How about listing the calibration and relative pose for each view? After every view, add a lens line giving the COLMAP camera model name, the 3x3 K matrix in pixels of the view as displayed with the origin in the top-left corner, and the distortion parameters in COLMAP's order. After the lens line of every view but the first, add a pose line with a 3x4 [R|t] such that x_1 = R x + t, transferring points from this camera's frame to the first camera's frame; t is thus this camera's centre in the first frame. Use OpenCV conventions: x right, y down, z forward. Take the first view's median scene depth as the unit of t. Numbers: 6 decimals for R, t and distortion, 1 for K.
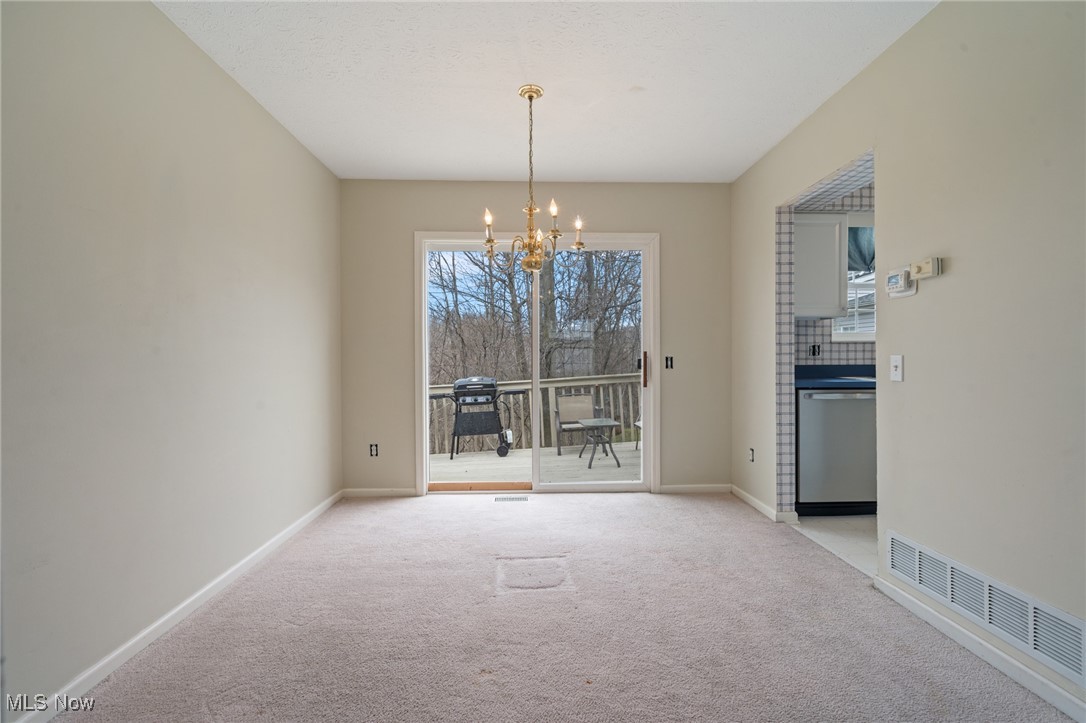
lens RADIAL K [[494.1, 0, 542.8], [0, 494.1, 357.6], [0, 0, 1]] dist [-0.002279, -0.000337]
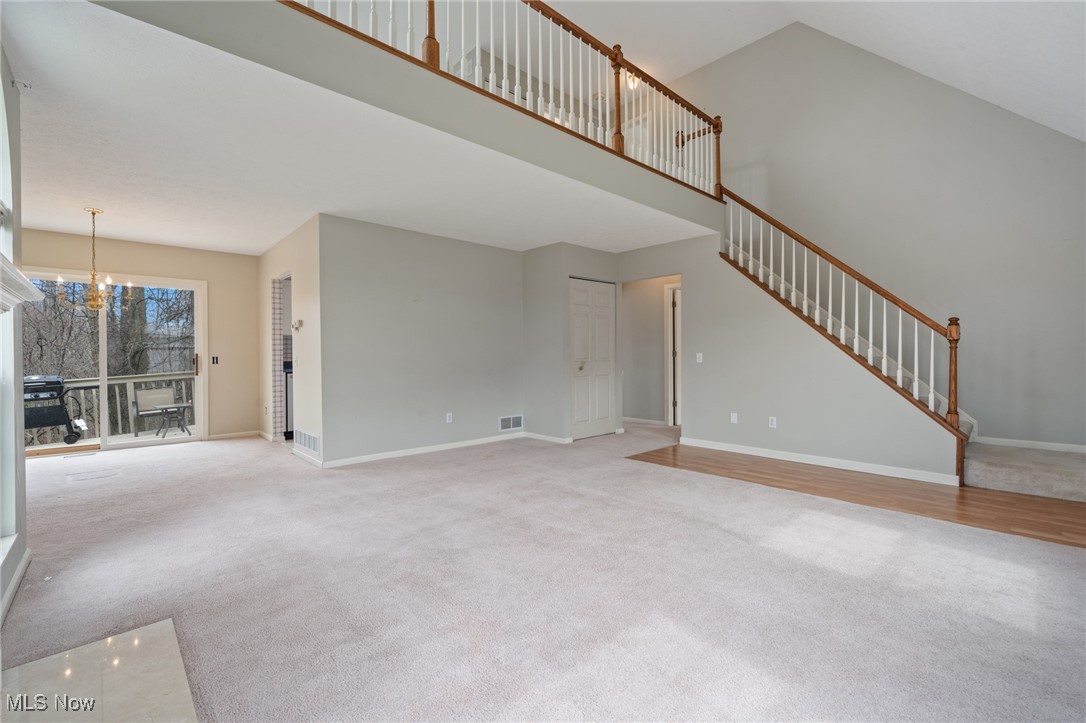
lens RADIAL K [[483.1, 0, 565.2], [0, 483.1, 357.6], [0, 0, 1]] dist [-0.003838, -0.000409]
pose [[0.752577, -0.002051, 0.658501, 0.046039], [0.001279, 0.999998, 0.001654, 0.000048], [-0.658503, -0.000402, 0.752578, -0.587484]]
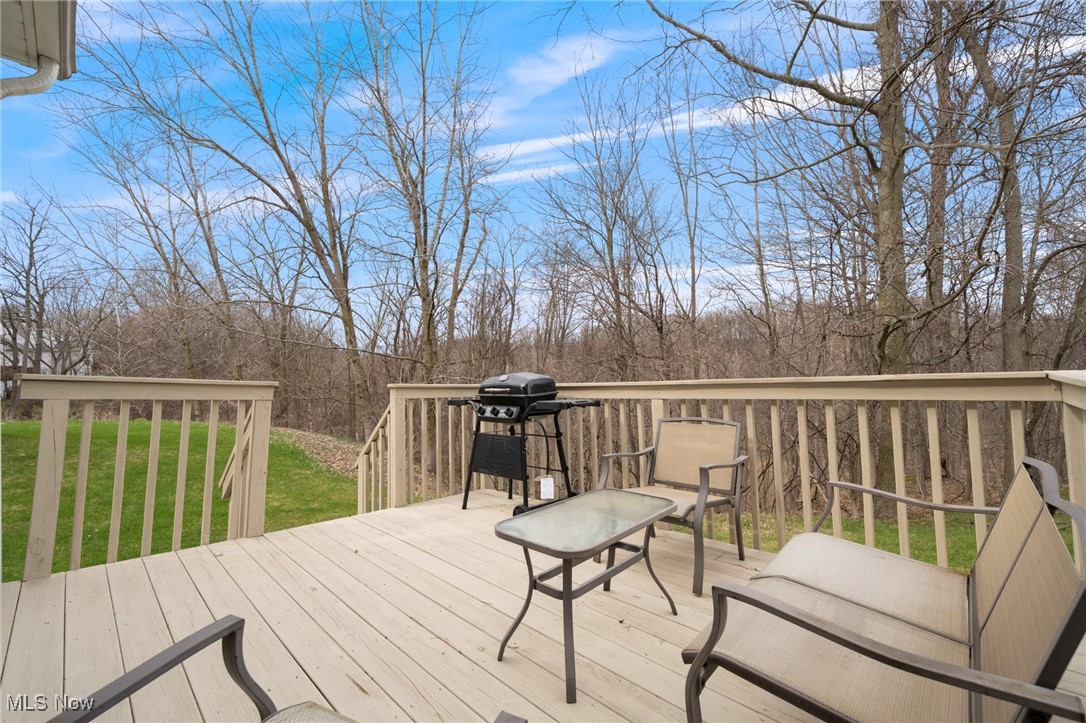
lens RADIAL K [[462.5, 0, 541.8], [0, 462.5, 357.2], [0, 0, 1]] dist [0.001647, 0.000090]
pose [[0.654687, -0.000407, -0.755900, 0.301550], [0.000191, 1.000000, -0.000373, 0.023705], [0.755900, 0.000099, 0.654687, 0.715856]]
